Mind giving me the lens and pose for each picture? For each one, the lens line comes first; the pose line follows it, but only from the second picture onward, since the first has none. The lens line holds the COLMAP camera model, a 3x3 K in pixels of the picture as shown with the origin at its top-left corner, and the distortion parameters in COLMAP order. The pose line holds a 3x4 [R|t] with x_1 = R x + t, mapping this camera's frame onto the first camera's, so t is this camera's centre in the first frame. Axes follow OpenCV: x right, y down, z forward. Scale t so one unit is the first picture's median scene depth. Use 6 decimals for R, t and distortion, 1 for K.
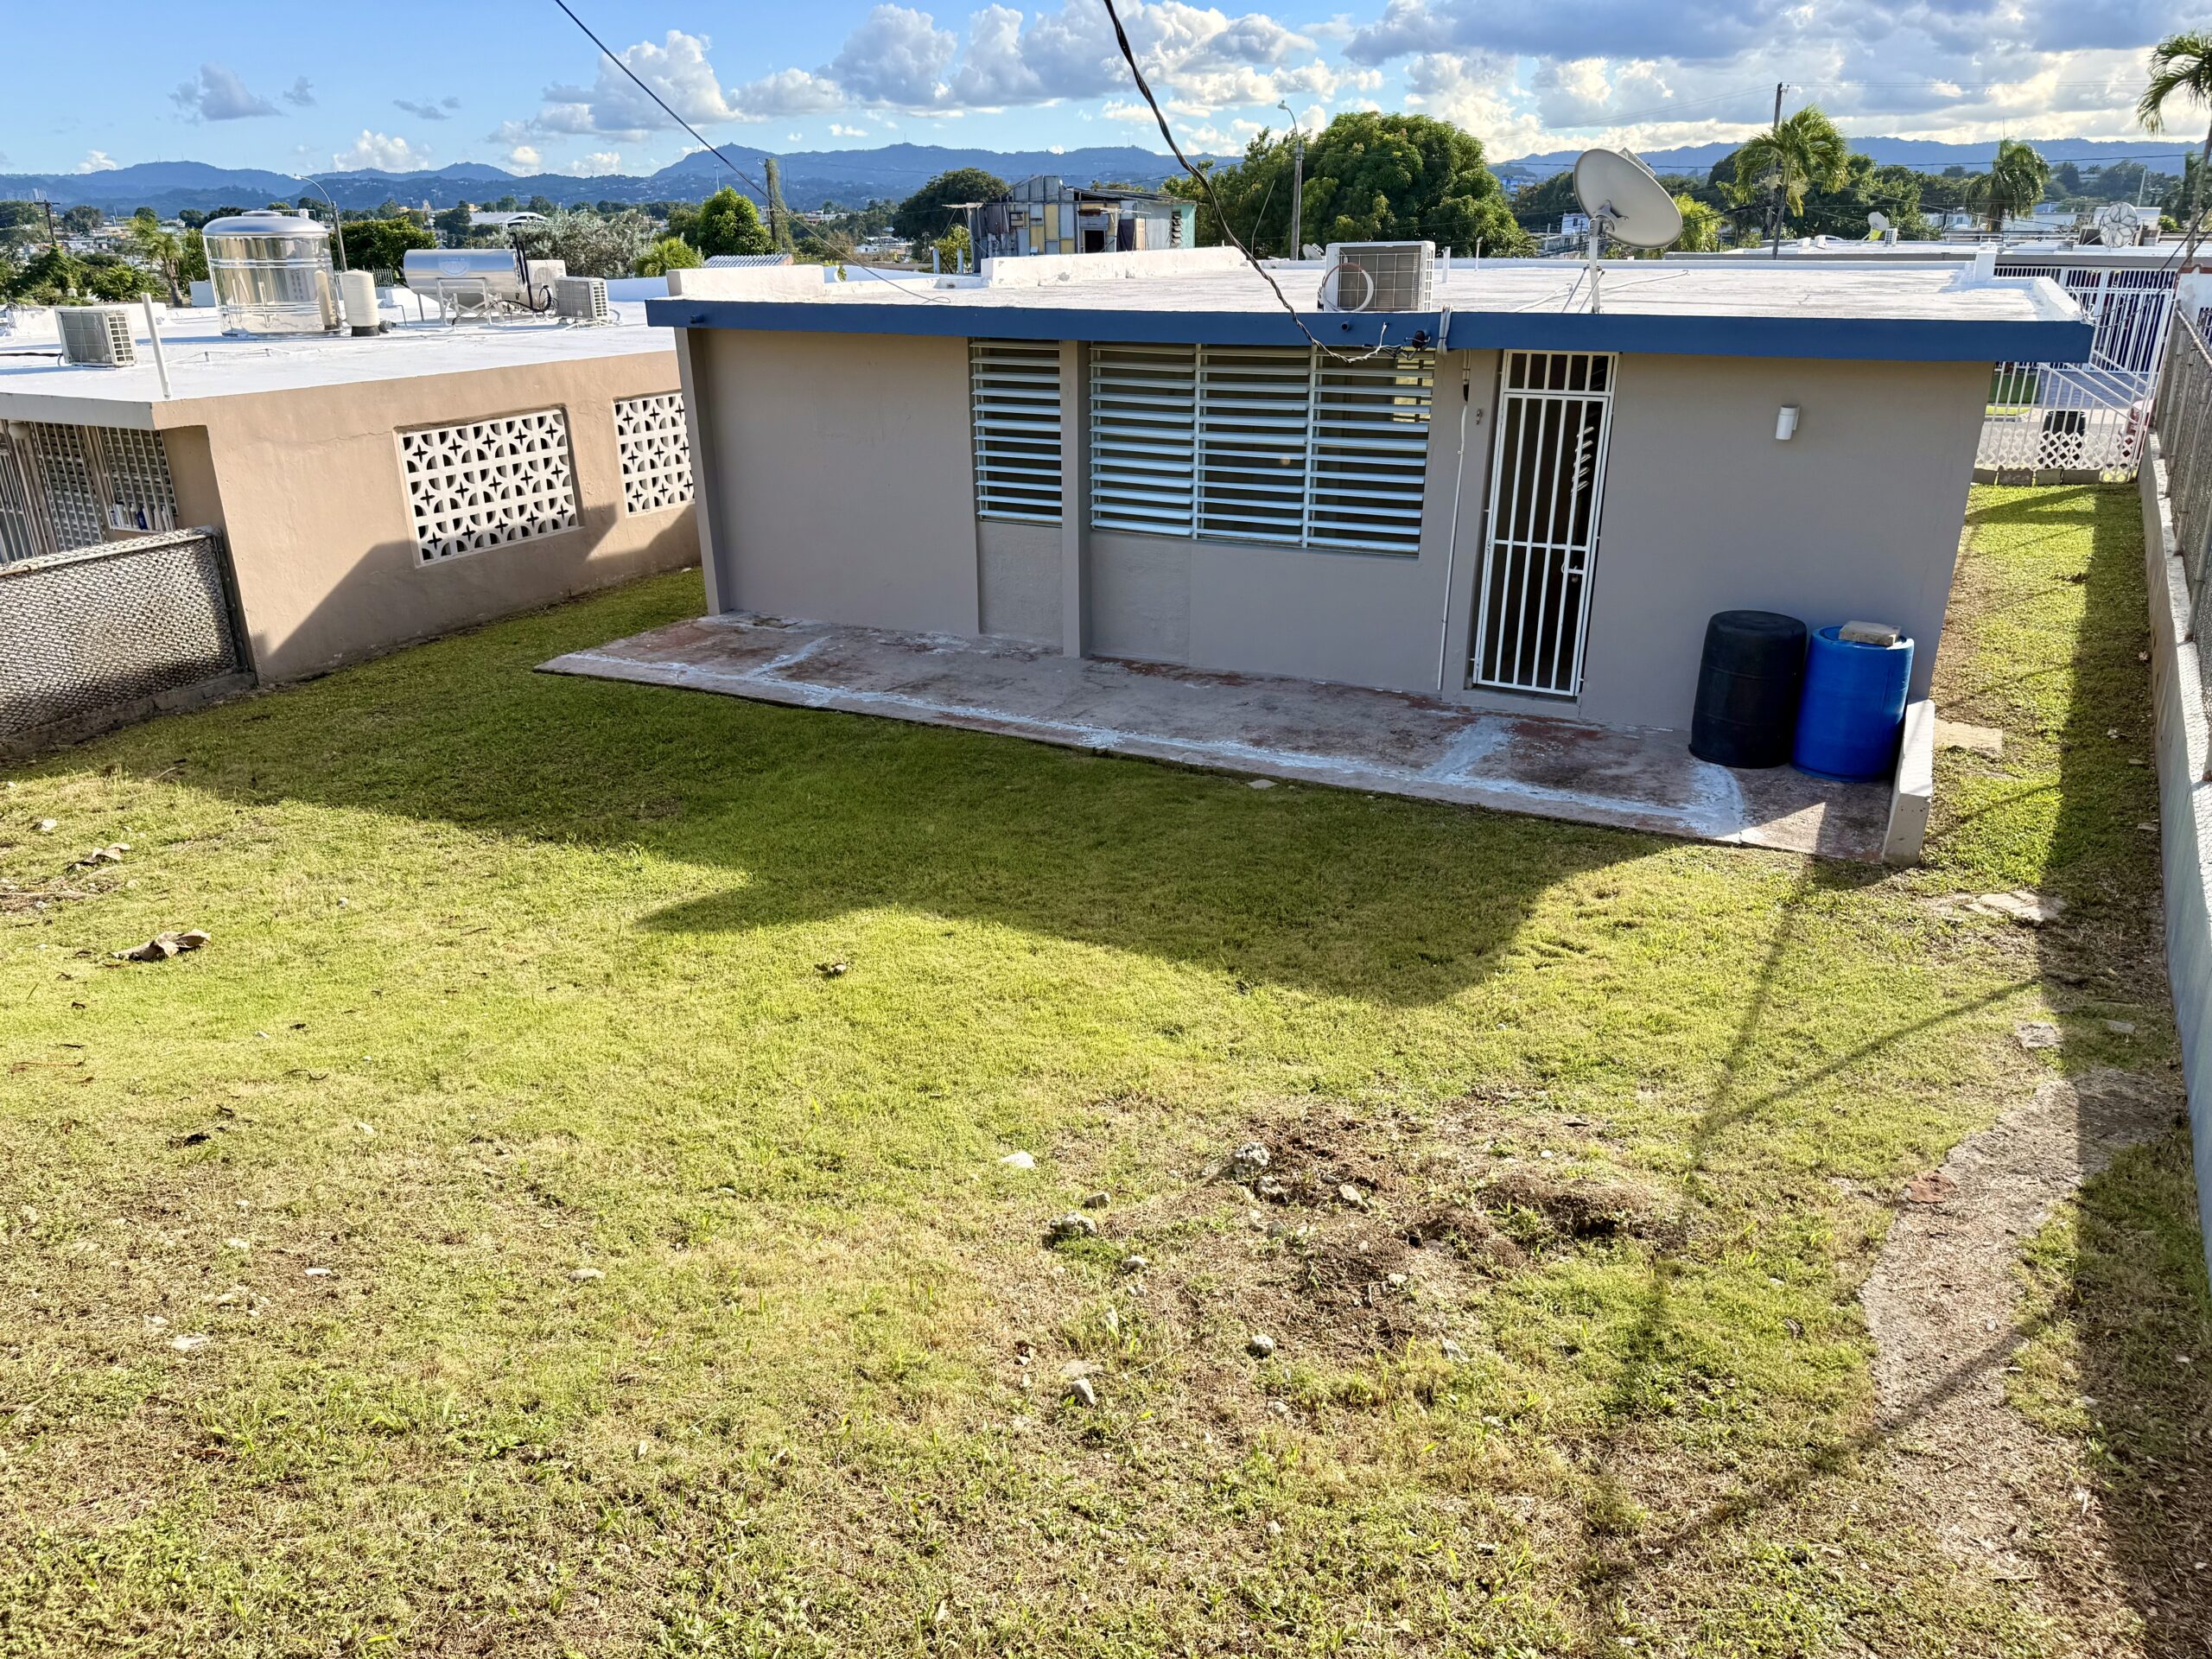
lens RADIAL K [[1547.3, 0, 1103.7], [0, 1547.3, 833.6], [0, 0, 1]] dist [0.024998, -0.002811]
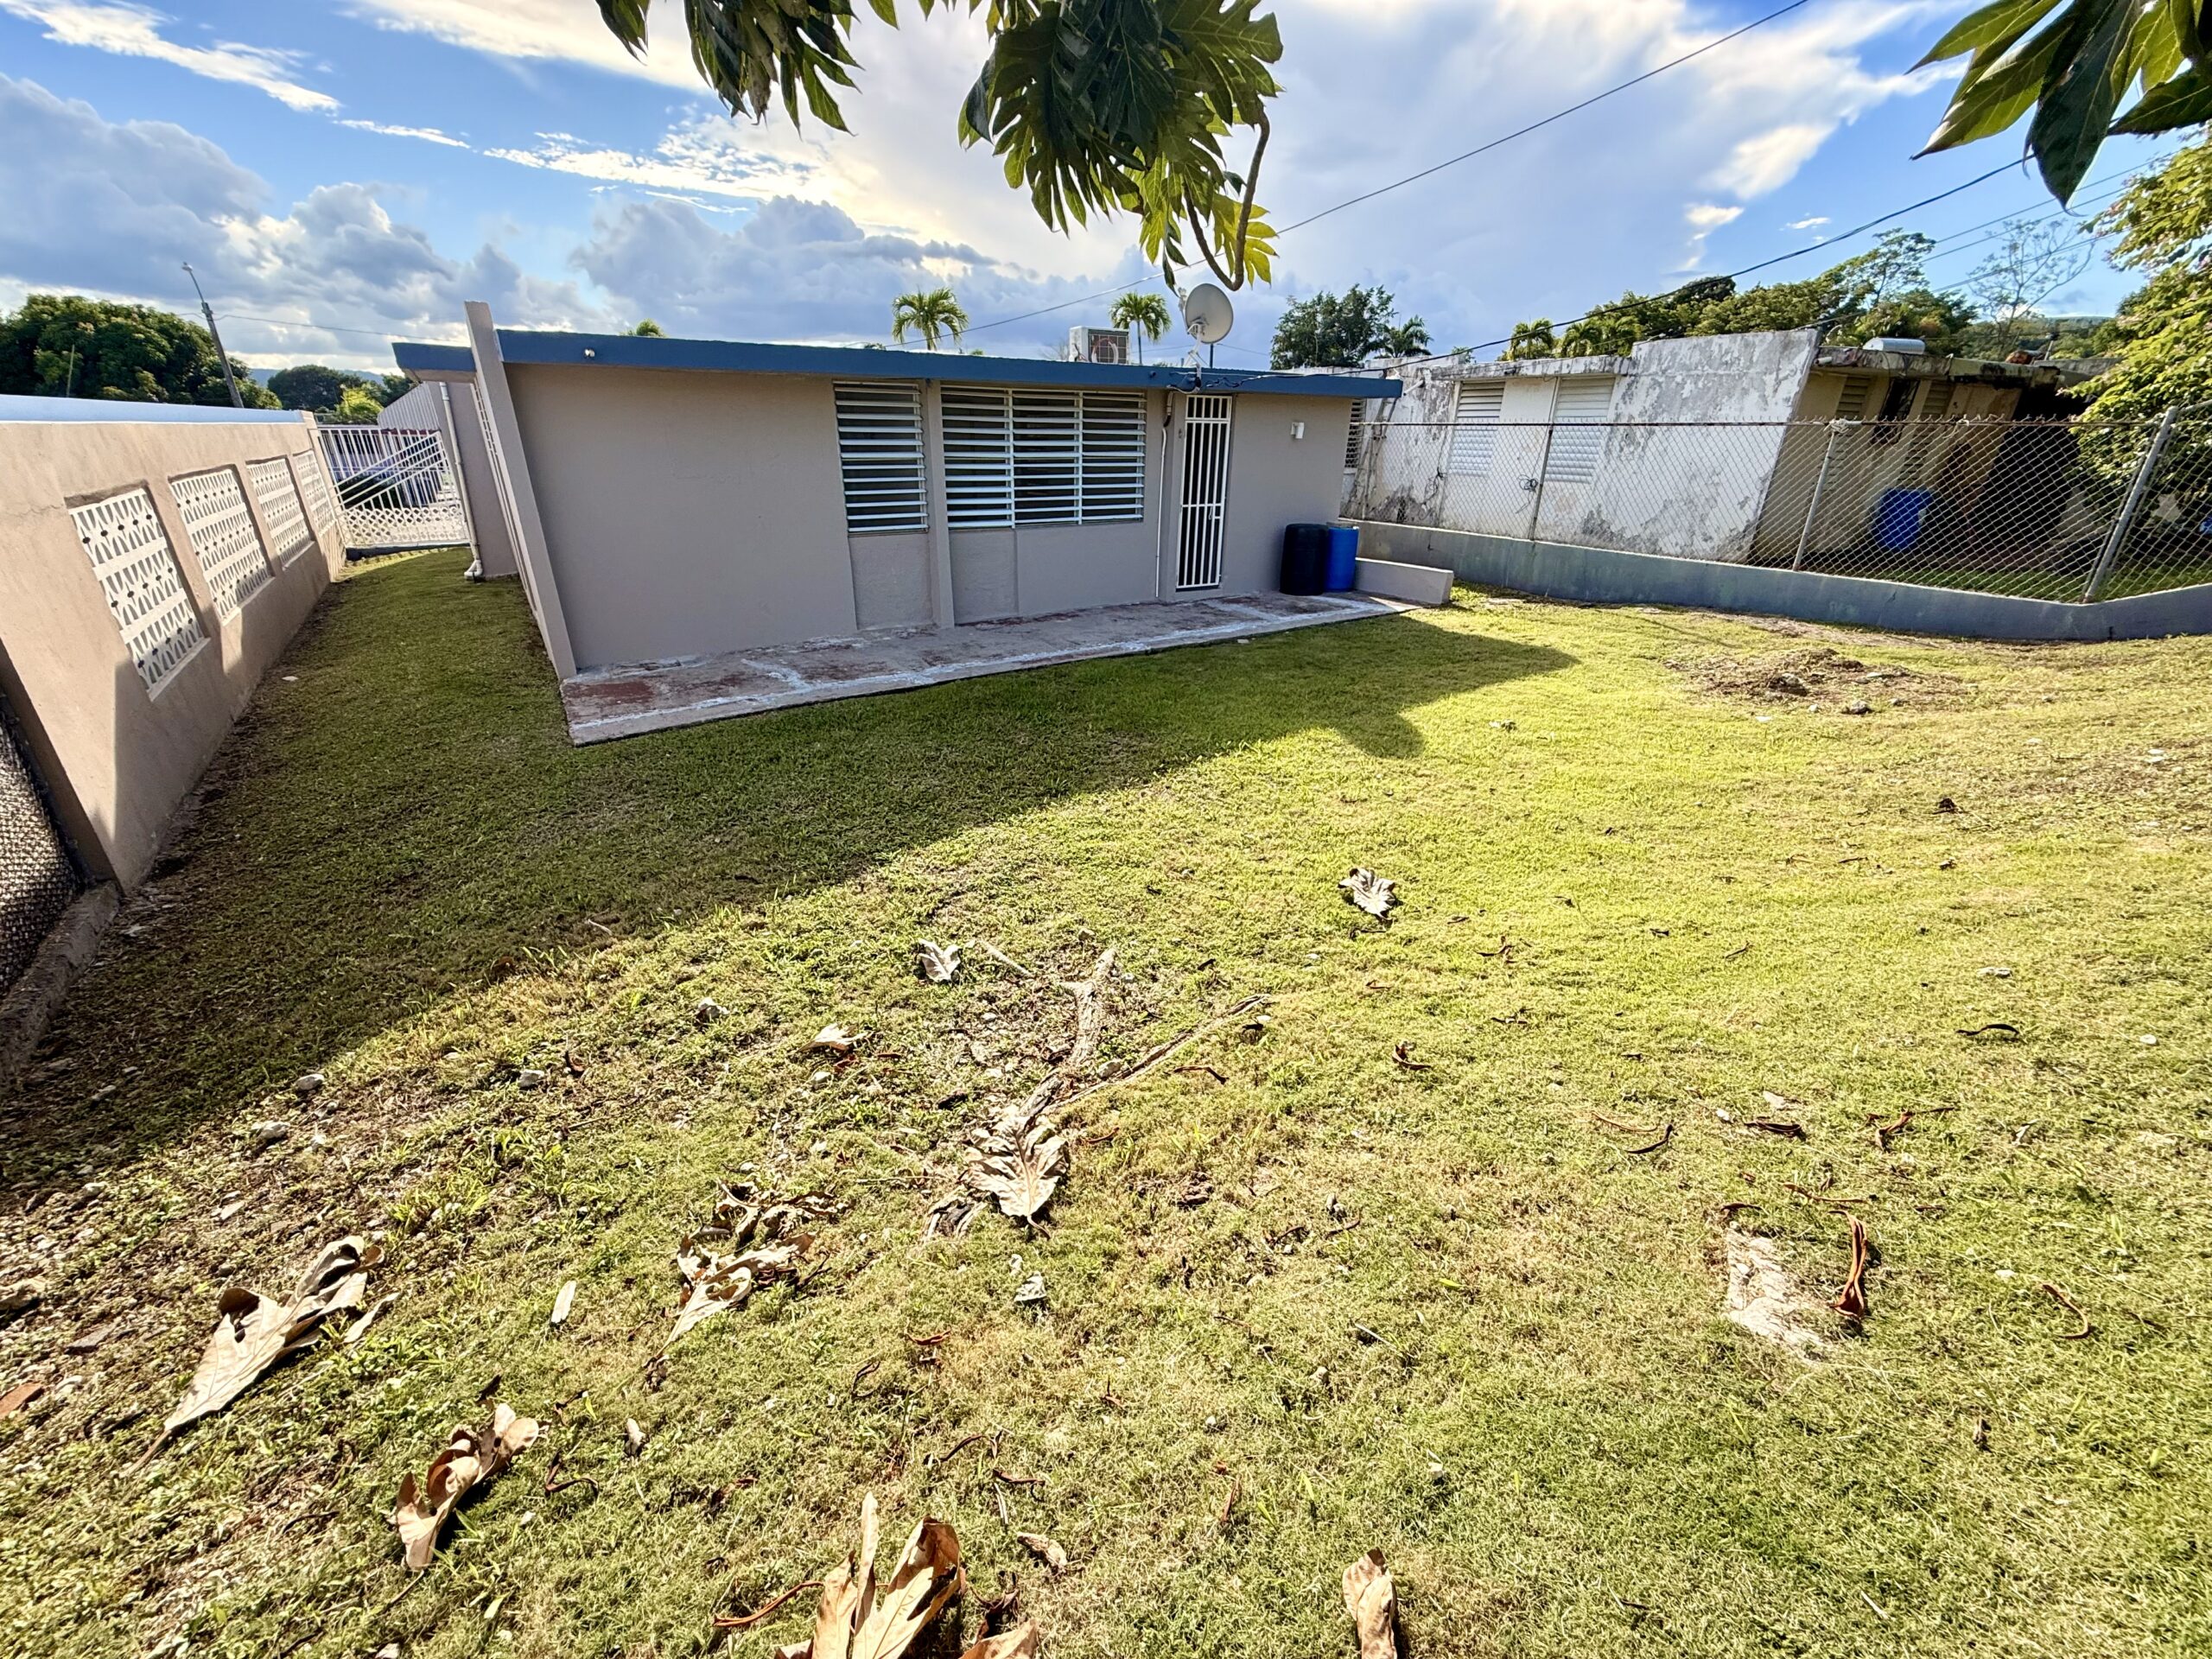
lens RADIAL K [[878.2, 0, 1107.0], [0, 878.2, 835.1], [0, 0, 1]] dist [-0.017688, 0.000115]
pose [[0.466432, -0.356294, 0.809627, -0.701373], [0.303060, 0.924263, 0.232148, -0.088441], [-0.831021, 0.137084, 0.539084, 0.523789]]
